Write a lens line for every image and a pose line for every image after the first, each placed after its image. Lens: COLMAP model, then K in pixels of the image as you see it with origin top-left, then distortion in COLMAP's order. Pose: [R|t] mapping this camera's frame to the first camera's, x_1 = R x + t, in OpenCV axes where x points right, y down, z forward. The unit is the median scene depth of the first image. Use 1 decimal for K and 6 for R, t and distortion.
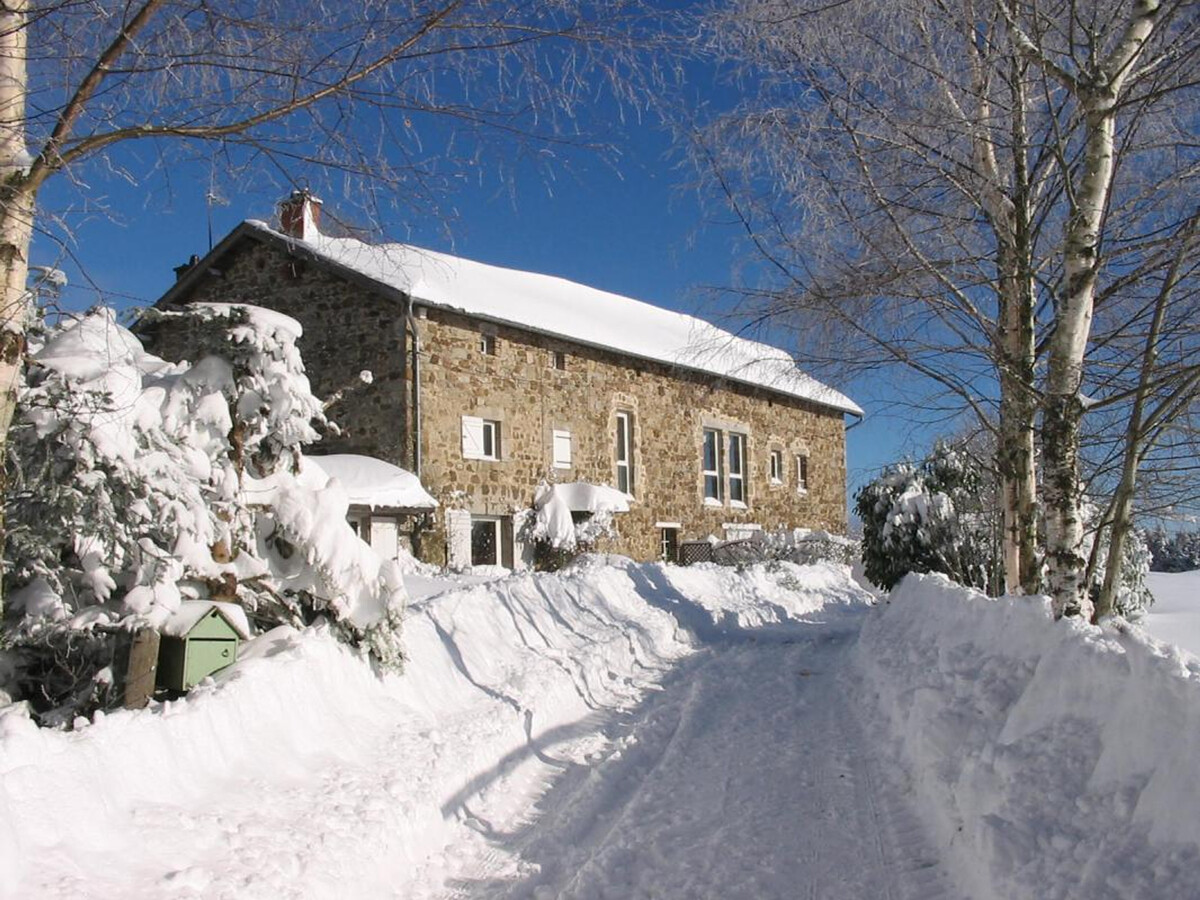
lens RADIAL K [[1282.6, 0, 594.4], [0, 1282.6, 455.5], [0, 0, 1]] dist [-0.181317, 0.241207]
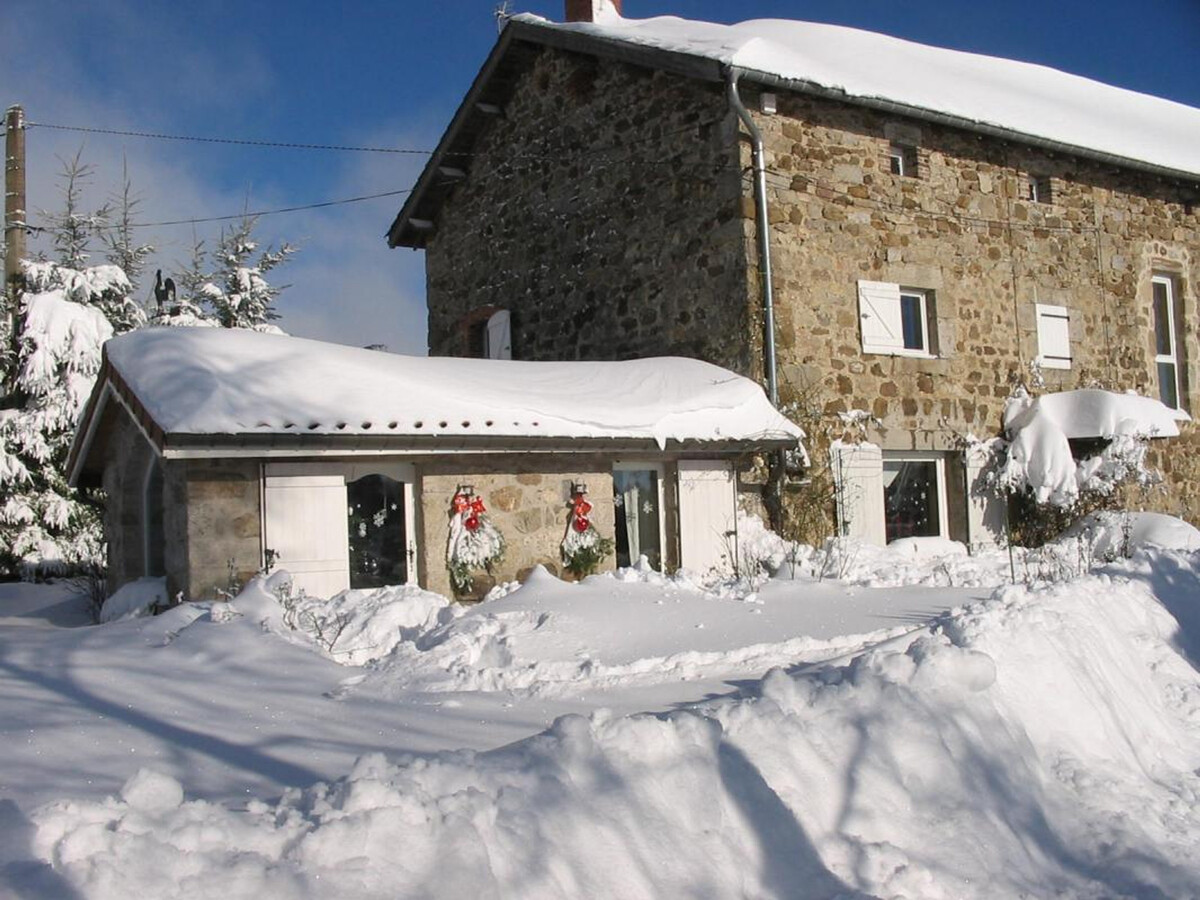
lens RADIAL K [[1282.6, 0, 594.4], [0, 1282.6, 455.5], [0, 0, 1]] dist [-0.181317, 0.241207]
pose [[0.909958, -0.040180, -0.412749, 0.020008], [0.054766, 0.998221, 0.023564, 0.026420], [0.411068, -0.044047, 0.910540, 0.409028]]
